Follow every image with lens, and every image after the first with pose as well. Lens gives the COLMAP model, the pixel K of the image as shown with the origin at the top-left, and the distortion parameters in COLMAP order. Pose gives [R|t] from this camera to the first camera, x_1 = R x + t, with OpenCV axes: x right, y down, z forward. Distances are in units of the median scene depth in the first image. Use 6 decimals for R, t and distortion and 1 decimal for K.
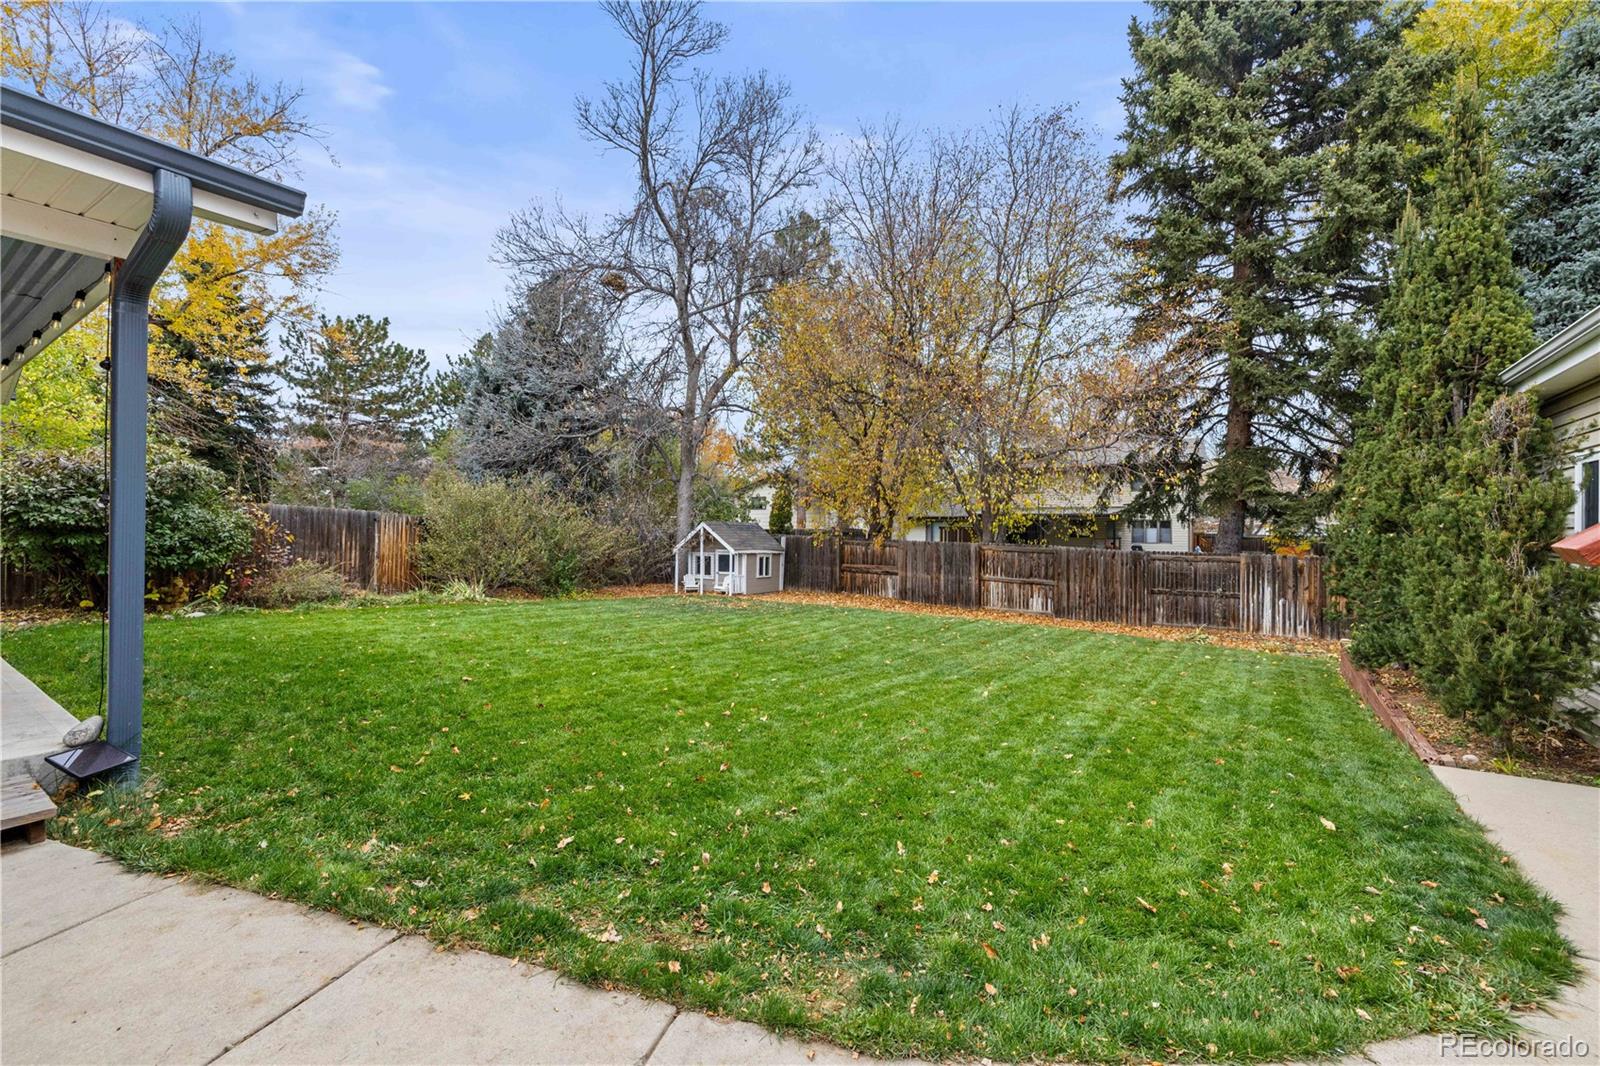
lens RADIAL K [[670.1, 0, 804.3], [0, 670.1, 528.6], [0, 0, 1]] dist [-0.000879, -0.000691]
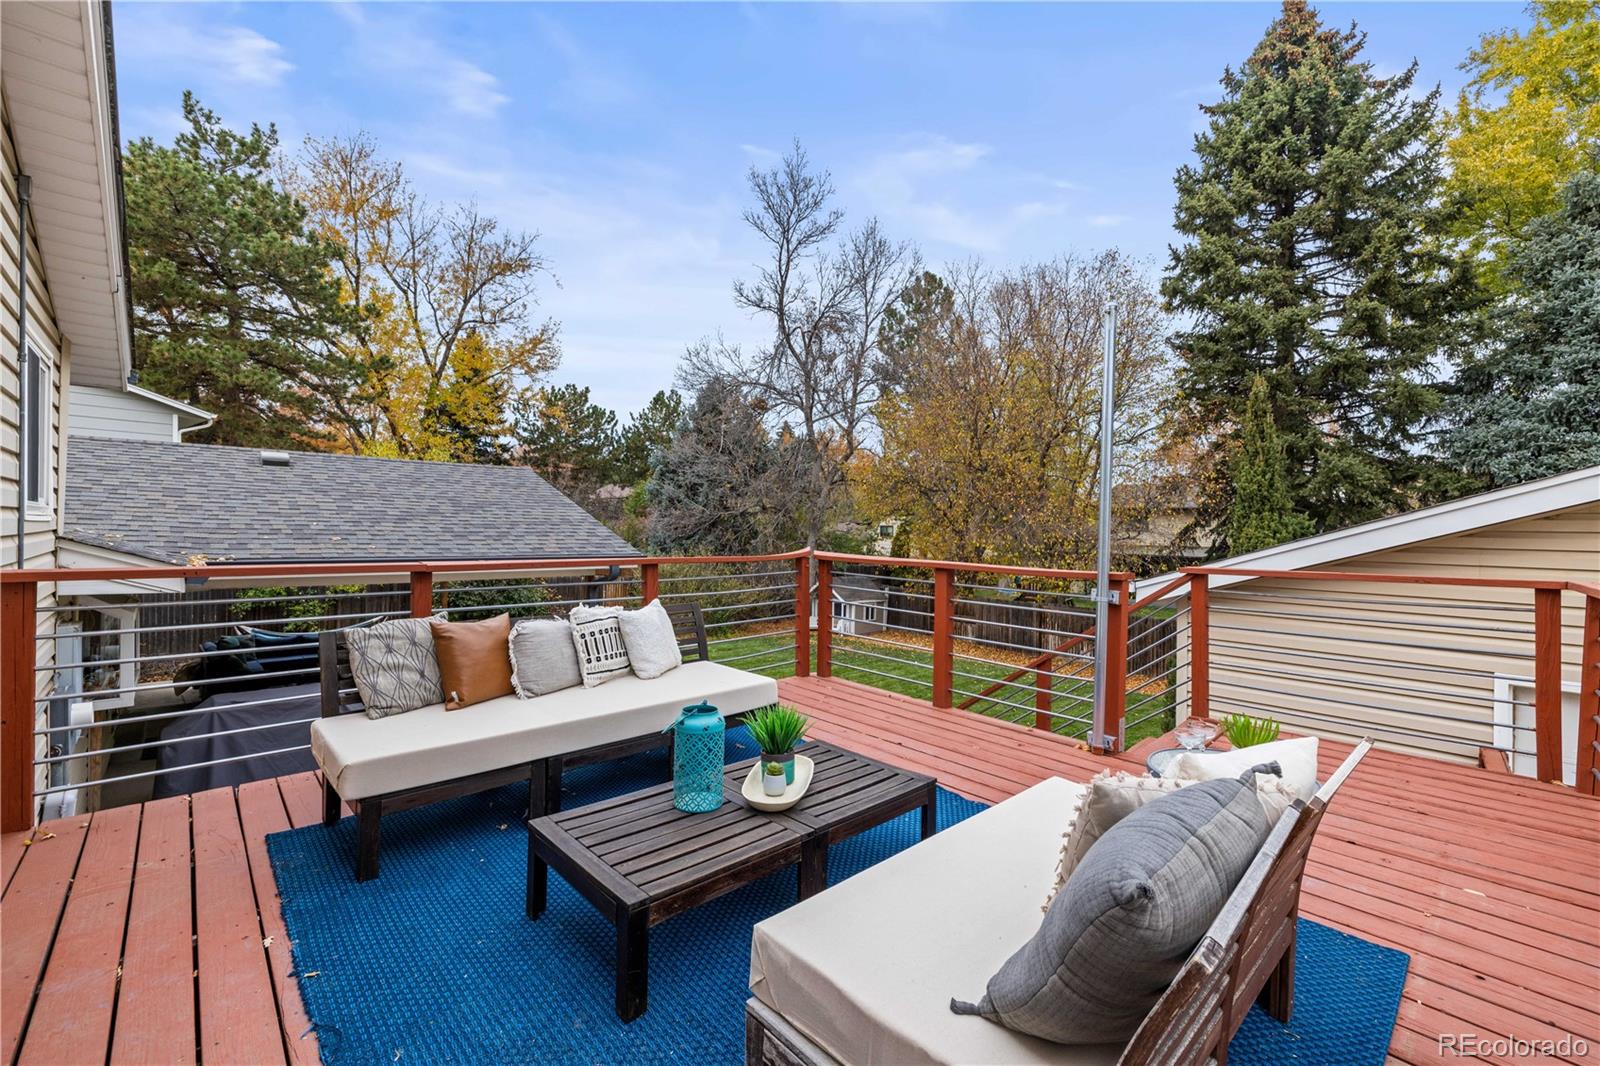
lens RADIAL K [[670.1, 0, 804.3], [0, 670.1, 527.9], [0, 0, 1]] dist [-0.000879, -0.000691]
pose [[0.976984, 0.010673, -0.213045, 0.090002], [-0.011389, 0.999933, -0.002135, -0.101743], [0.213008, 0.004512, 0.977040, -0.281354]]
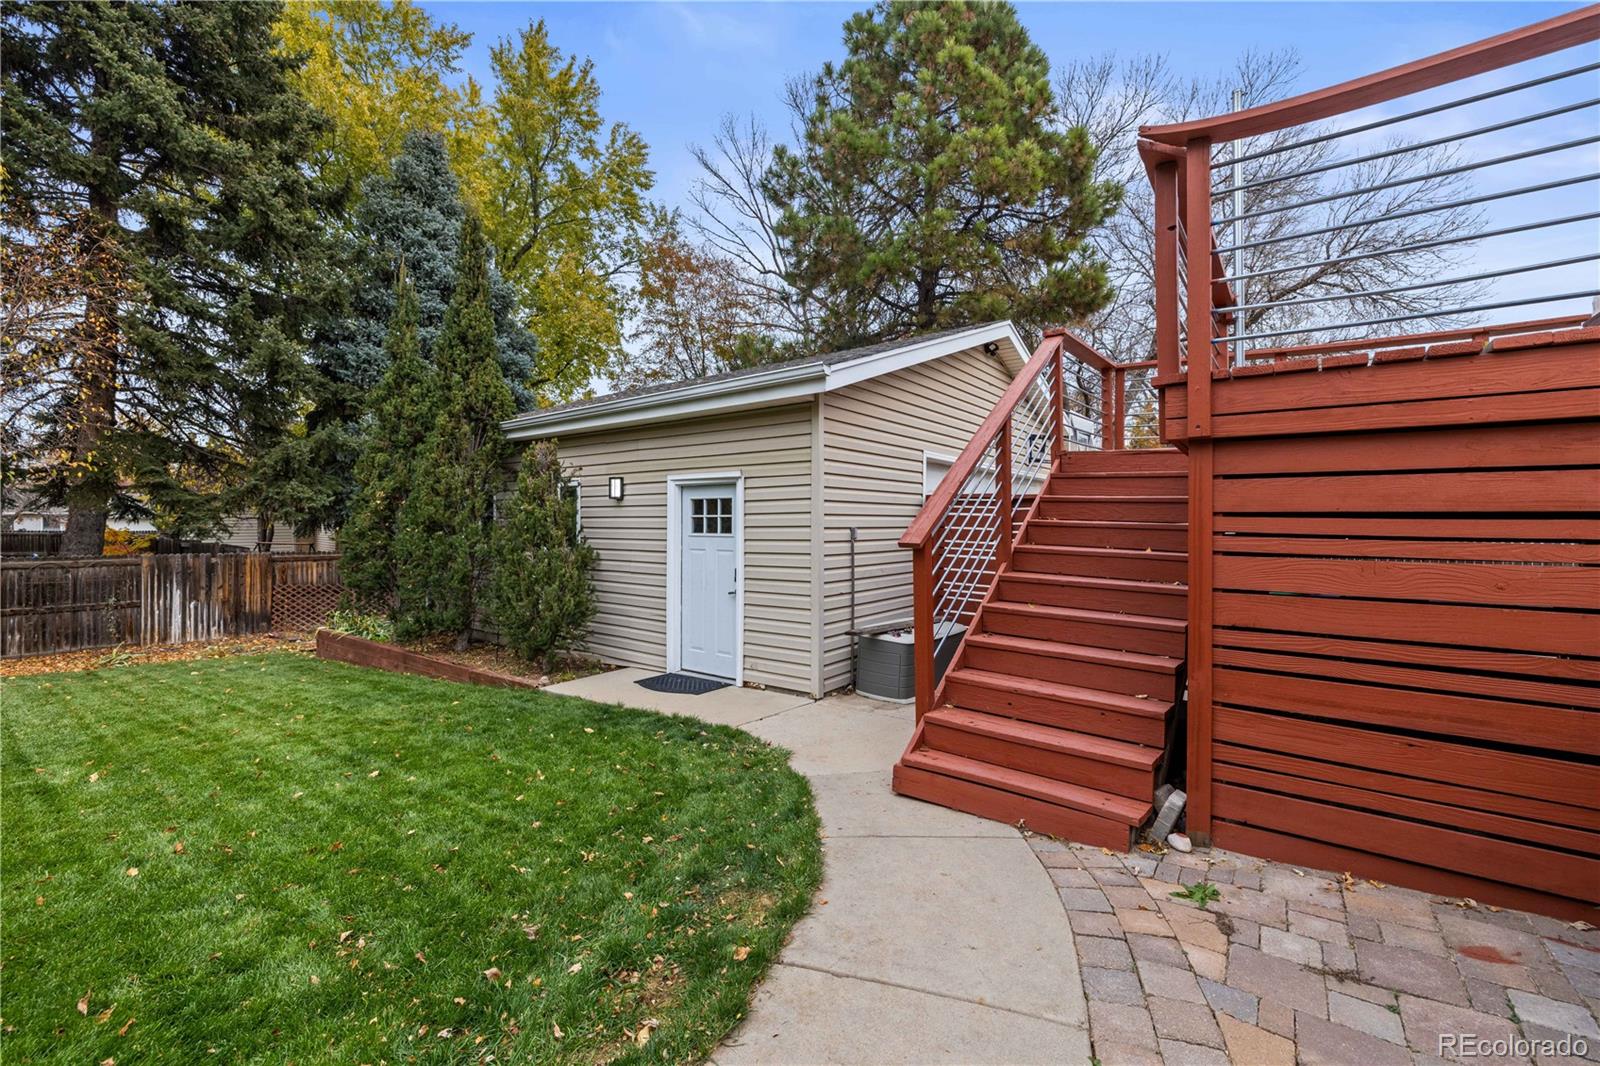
lens RADIAL K [[670.1, 0, 802.2], [0, 670.1, 531.5], [0, 0, 1]] dist [-0.000879, -0.000691]
pose [[0.035719, -0.015380, 0.999244, -0.289764], [-0.000835, 0.999881, 0.015419, -0.010486], [-0.999362, -0.001386, 0.035702, 0.198342]]
